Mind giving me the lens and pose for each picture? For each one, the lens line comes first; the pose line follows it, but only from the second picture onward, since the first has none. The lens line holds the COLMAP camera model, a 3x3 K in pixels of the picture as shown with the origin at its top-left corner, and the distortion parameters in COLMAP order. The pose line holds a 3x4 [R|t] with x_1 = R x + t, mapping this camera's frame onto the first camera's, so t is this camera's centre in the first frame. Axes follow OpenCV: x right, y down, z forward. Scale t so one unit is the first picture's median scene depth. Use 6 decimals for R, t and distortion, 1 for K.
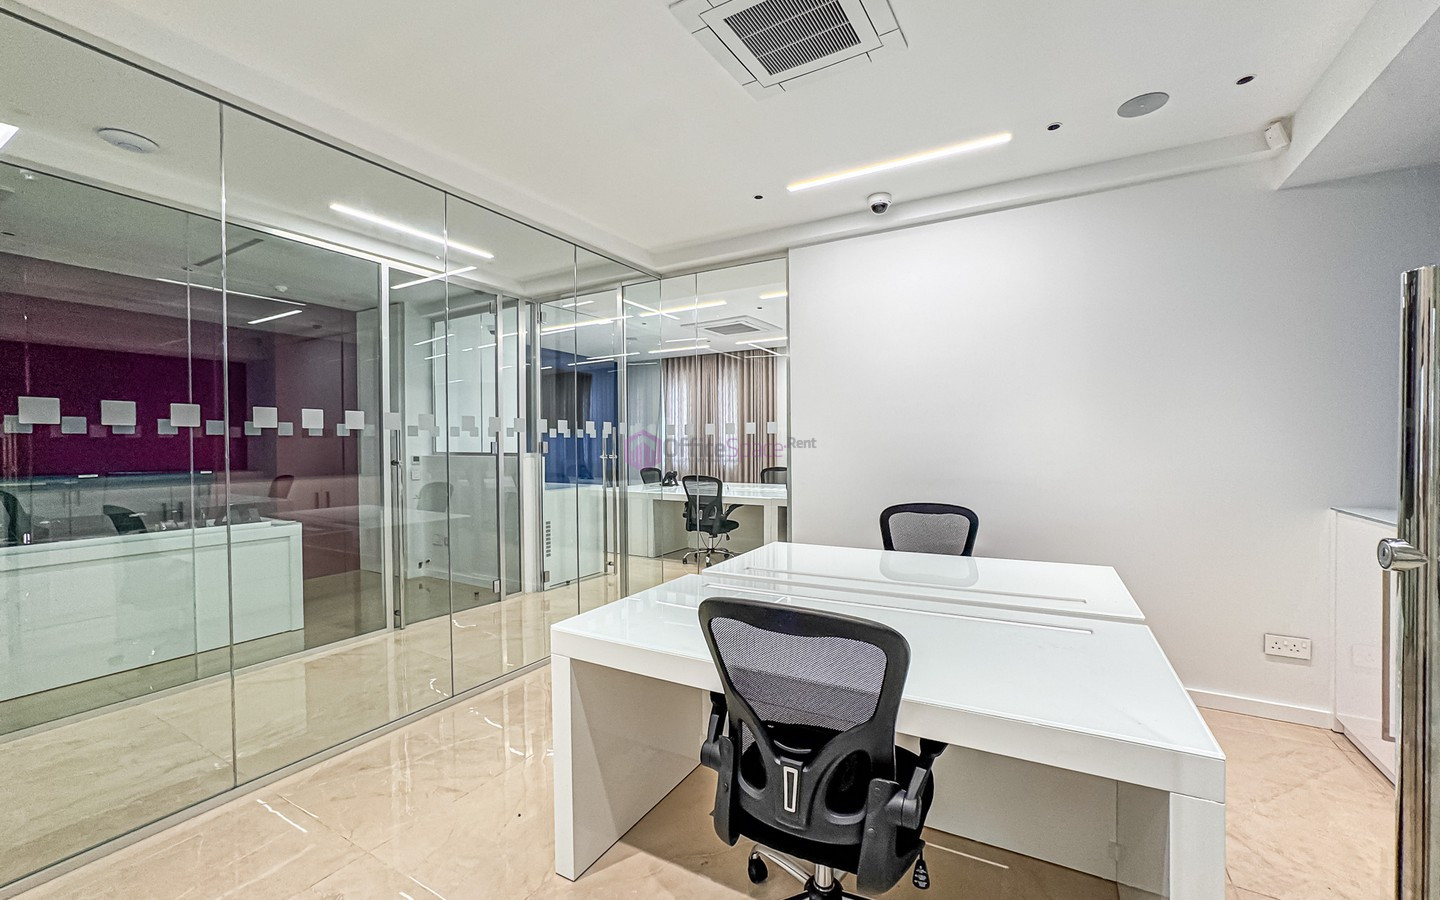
lens RADIAL K [[592.0, 0, 686.3], [0, 592.0, 449.9], [0, 0, 1]] dist [-0.000840, -0.000118]
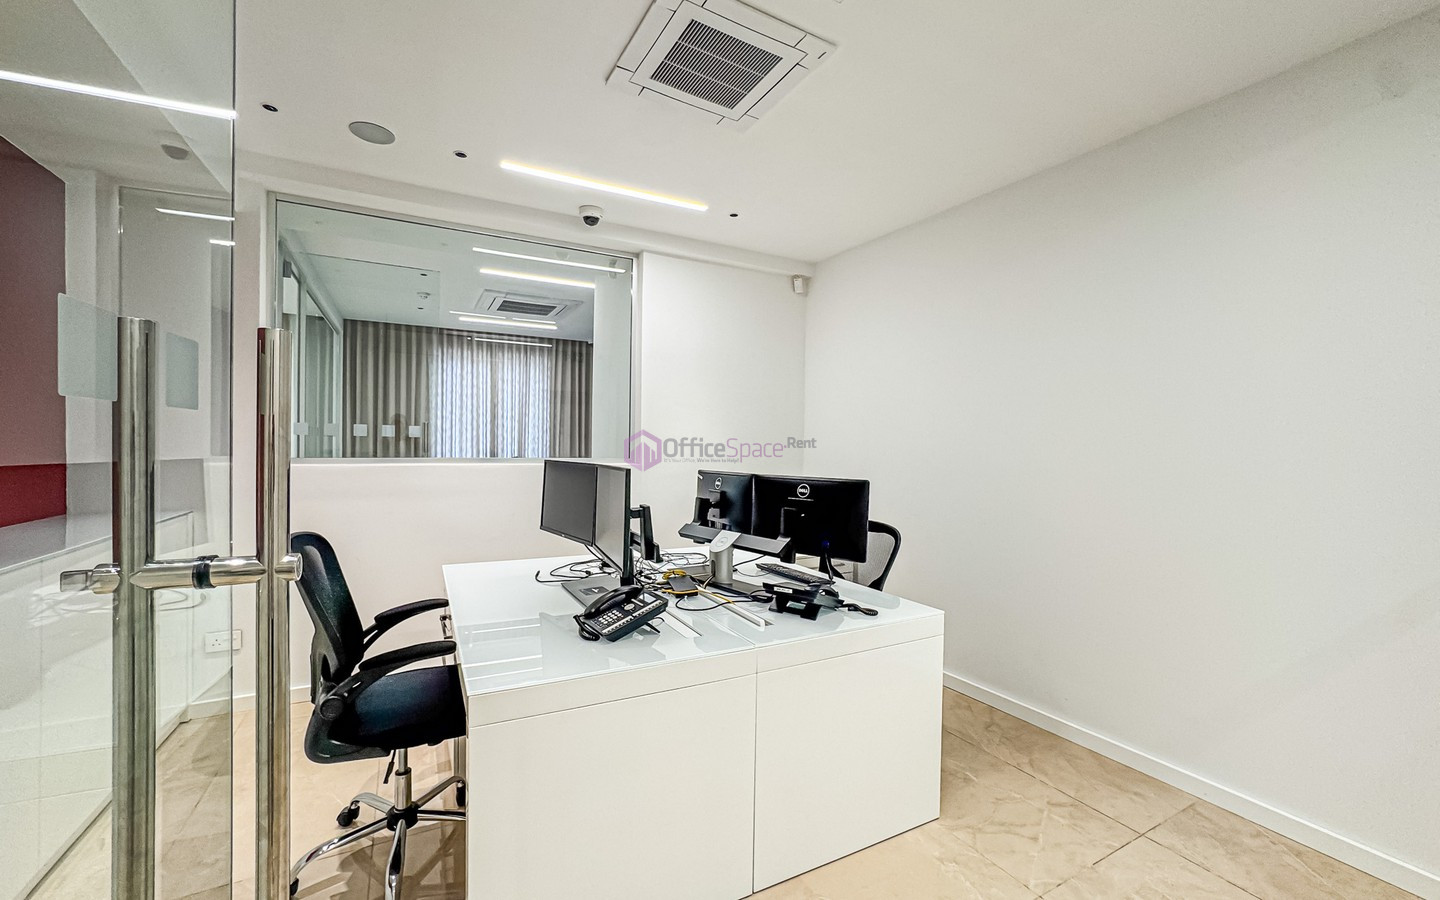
lens RADIAL K [[592.0, 0, 686.3], [0, 592.0, 449.9], [0, 0, 1]] dist [-0.000840, -0.000118]
pose [[0.525353, 0.002509, 0.850881, -0.496799], [-0.009520, 0.999950, 0.002929, -0.002447], [-0.850831, -0.009639, 0.525351, 0.301380]]
